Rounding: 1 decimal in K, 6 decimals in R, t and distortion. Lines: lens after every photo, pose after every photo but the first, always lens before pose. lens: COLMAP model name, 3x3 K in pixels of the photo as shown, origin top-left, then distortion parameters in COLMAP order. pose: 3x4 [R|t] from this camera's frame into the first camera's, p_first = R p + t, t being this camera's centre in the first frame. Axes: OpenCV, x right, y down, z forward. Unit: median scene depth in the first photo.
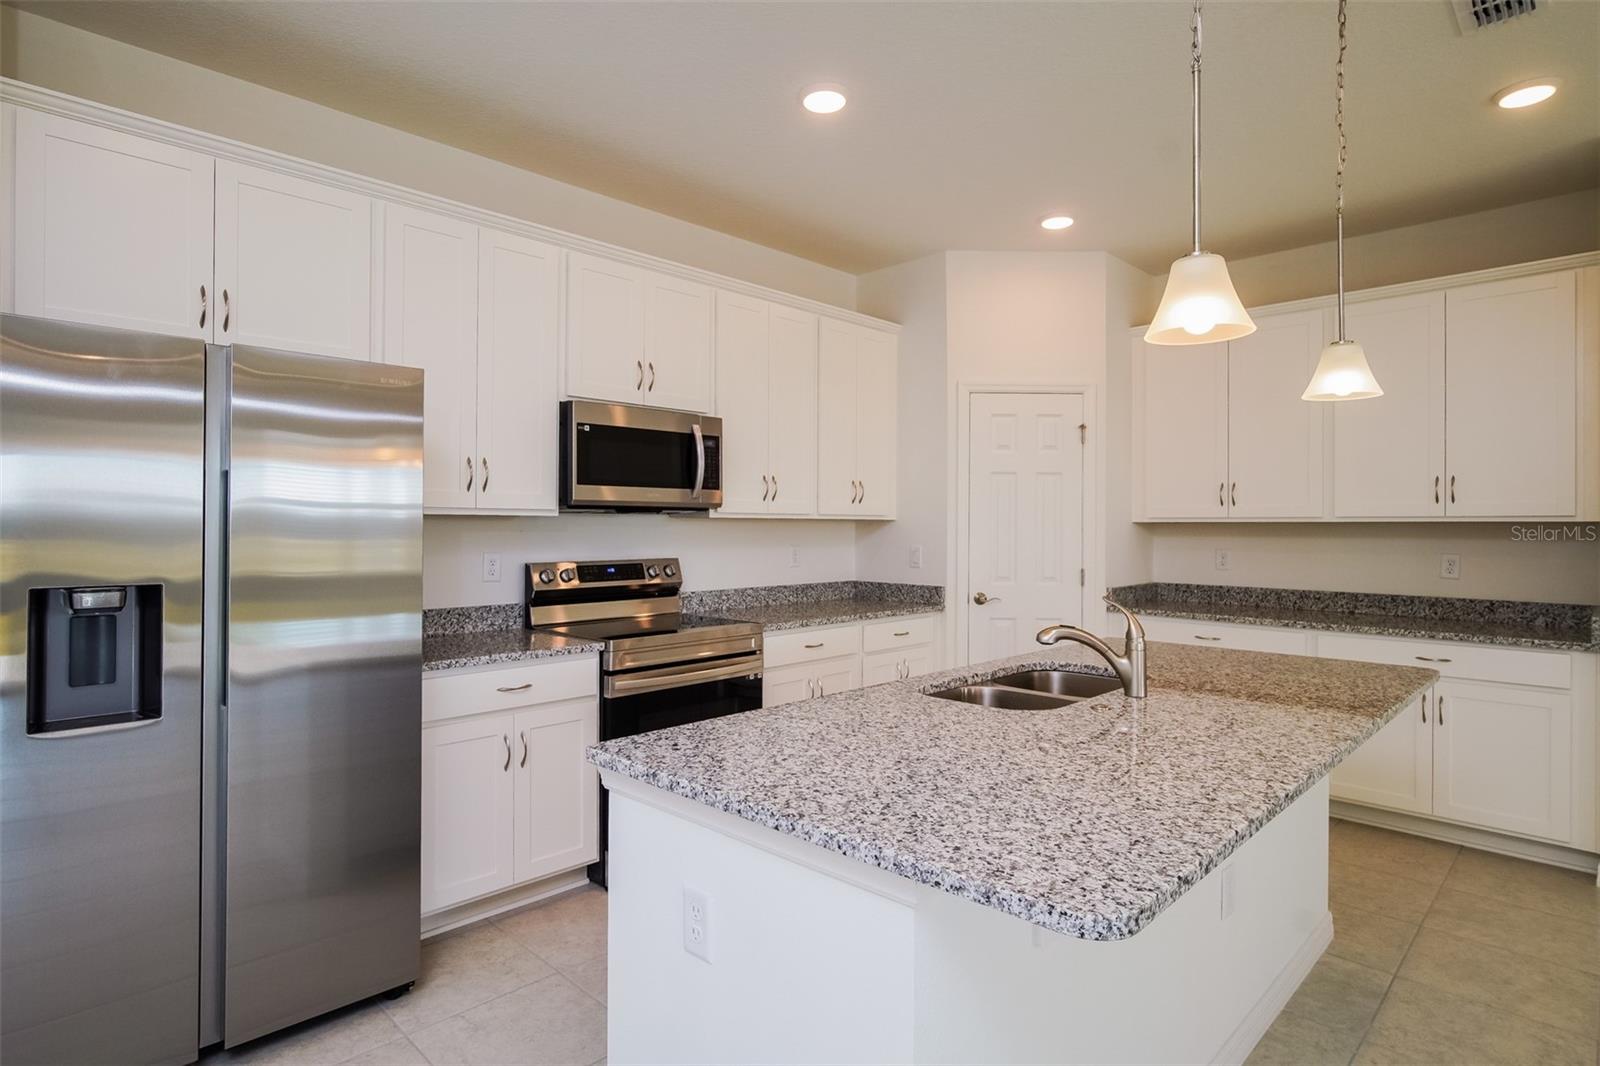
lens RADIAL K [[853.6, 0, 769.4], [0, 853.6, 522.8], [0, 0, 1]] dist [-0.012811, 0.007913]
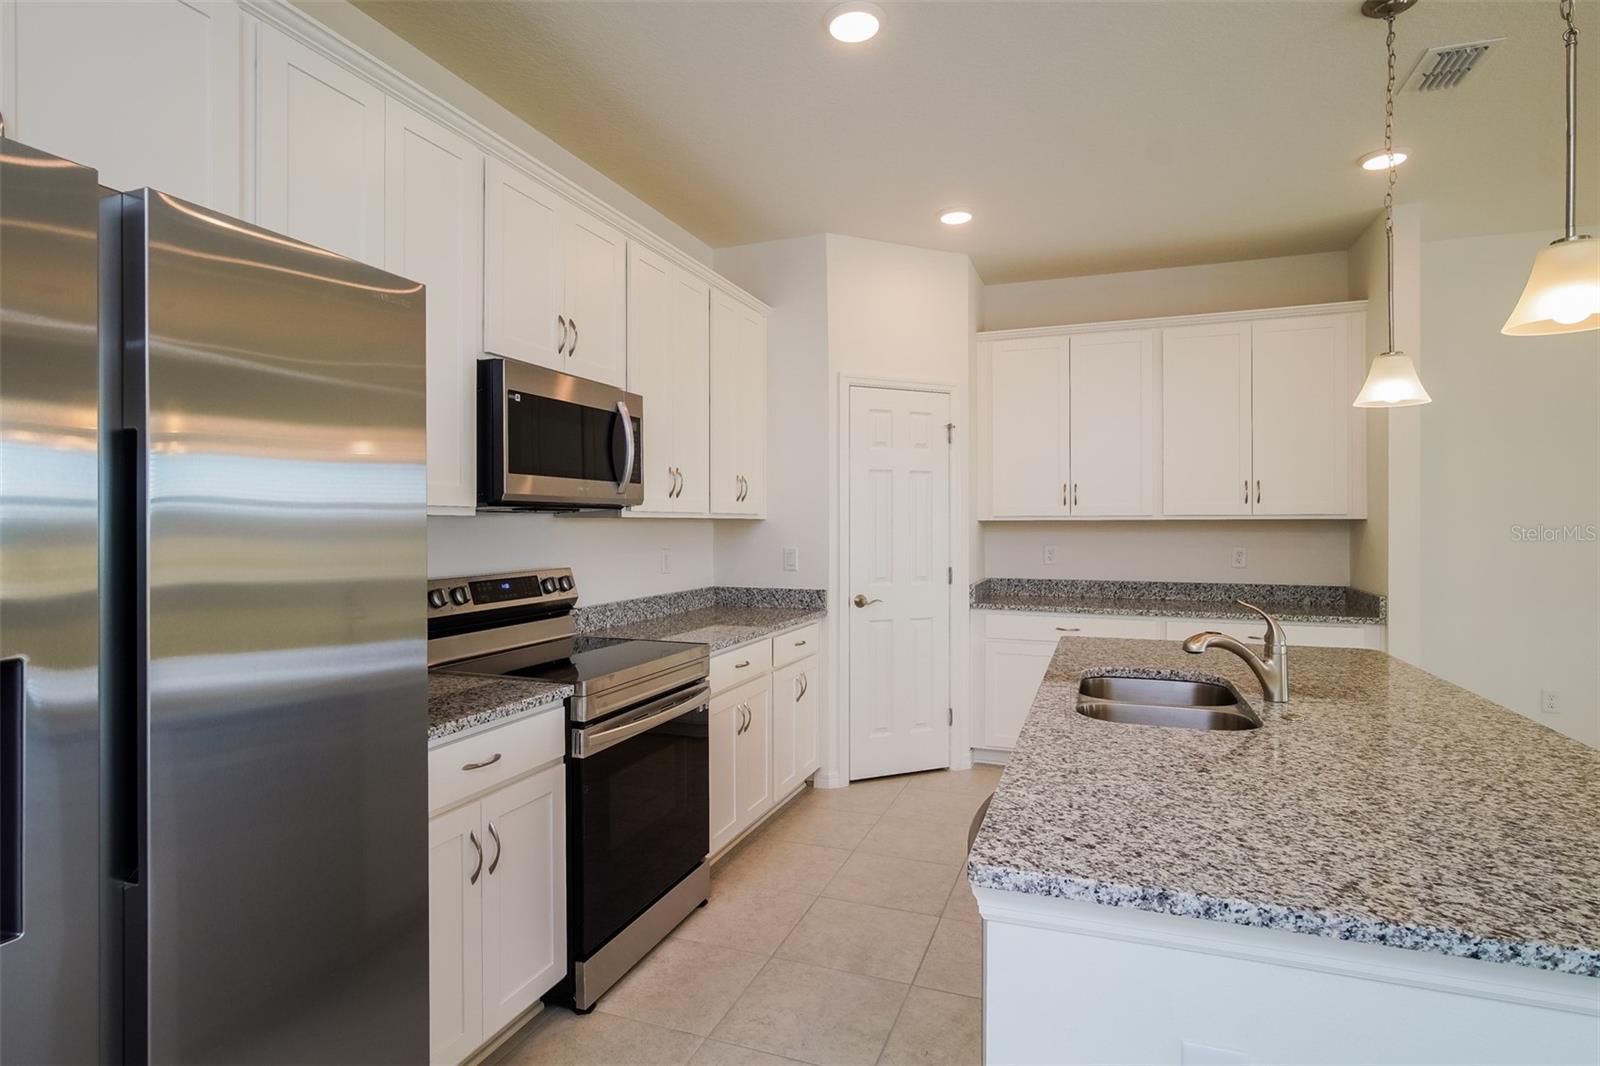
lens RADIAL K [[853.6, 0, 799.9], [0, 853.6, 527.1], [0, 0, 1]] dist [-0.012811, 0.007913]
pose [[0.910334, -0.007287, 0.413811, -0.264801], [0.004284, 0.999957, 0.008184, -0.002946], [-0.413853, -0.005678, 0.910326, 0.195360]]
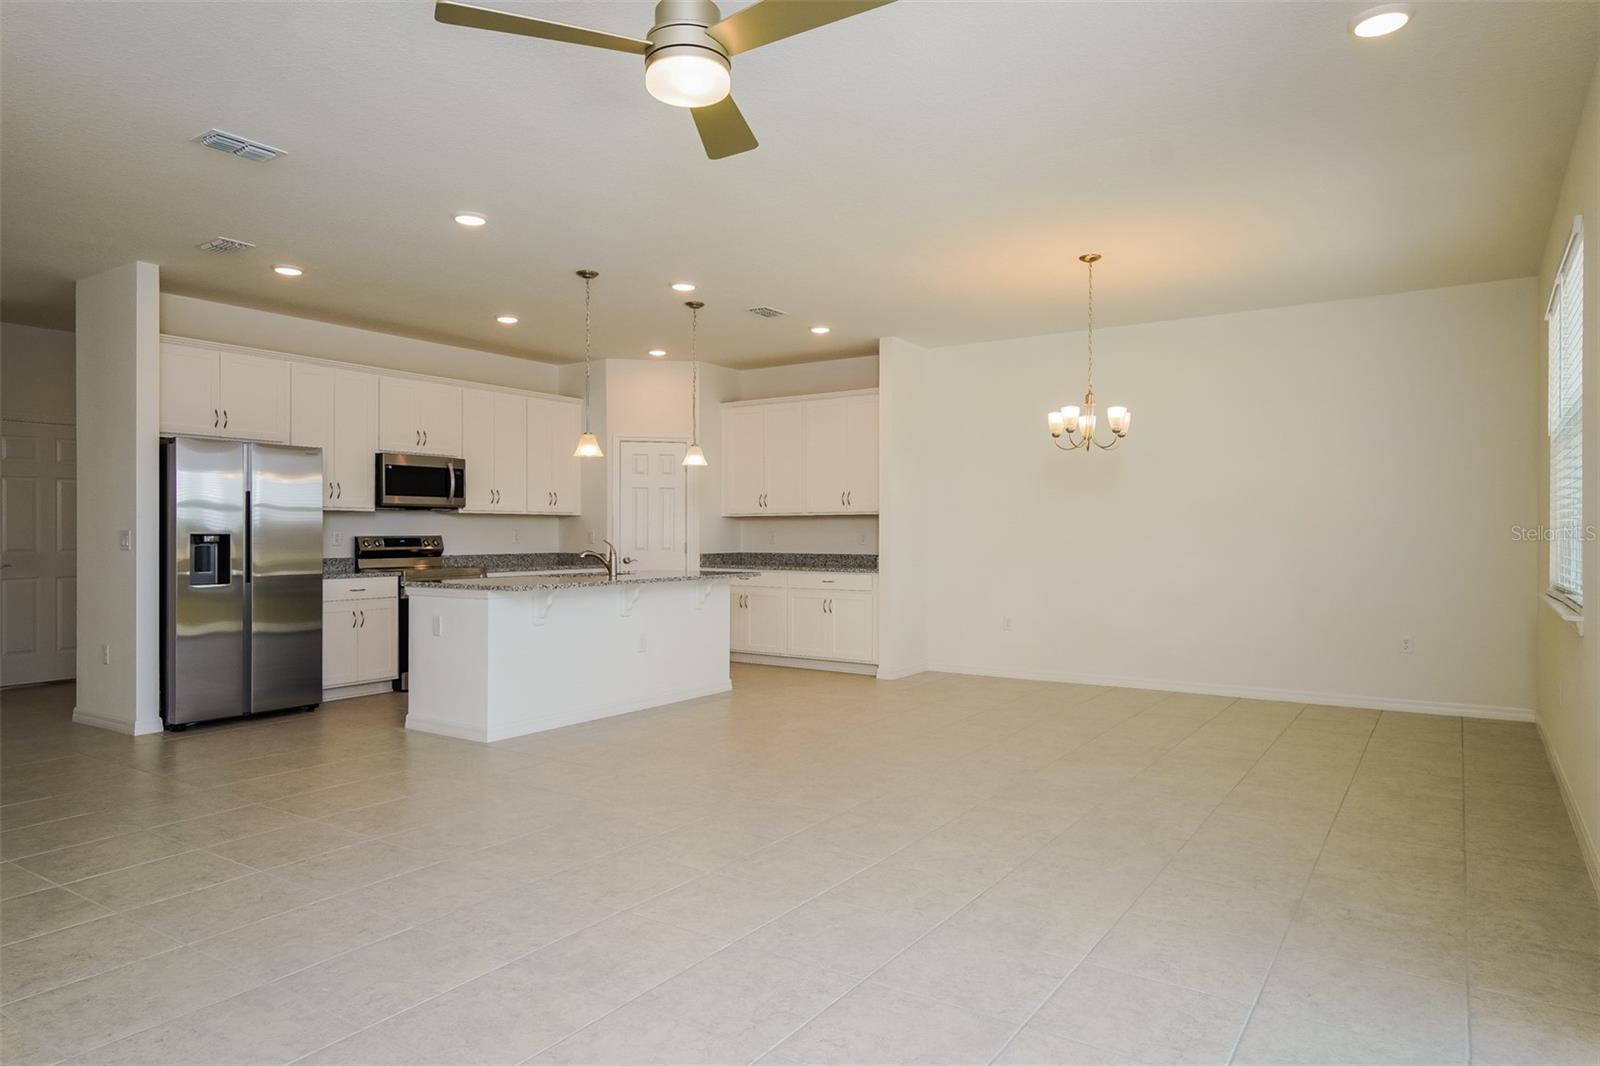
lens RADIAL K [[970.9, 0, 791.6], [0, 970.9, 524.6], [0, 0, 1]] dist [-0.004364, -0.001395]
pose [[0.976786, -0.003997, 0.214179, 0.190021], [0.005132, 0.999976, -0.004743, 0.034489], [-0.214155, 0.005732, 0.976783, -1.245986]]
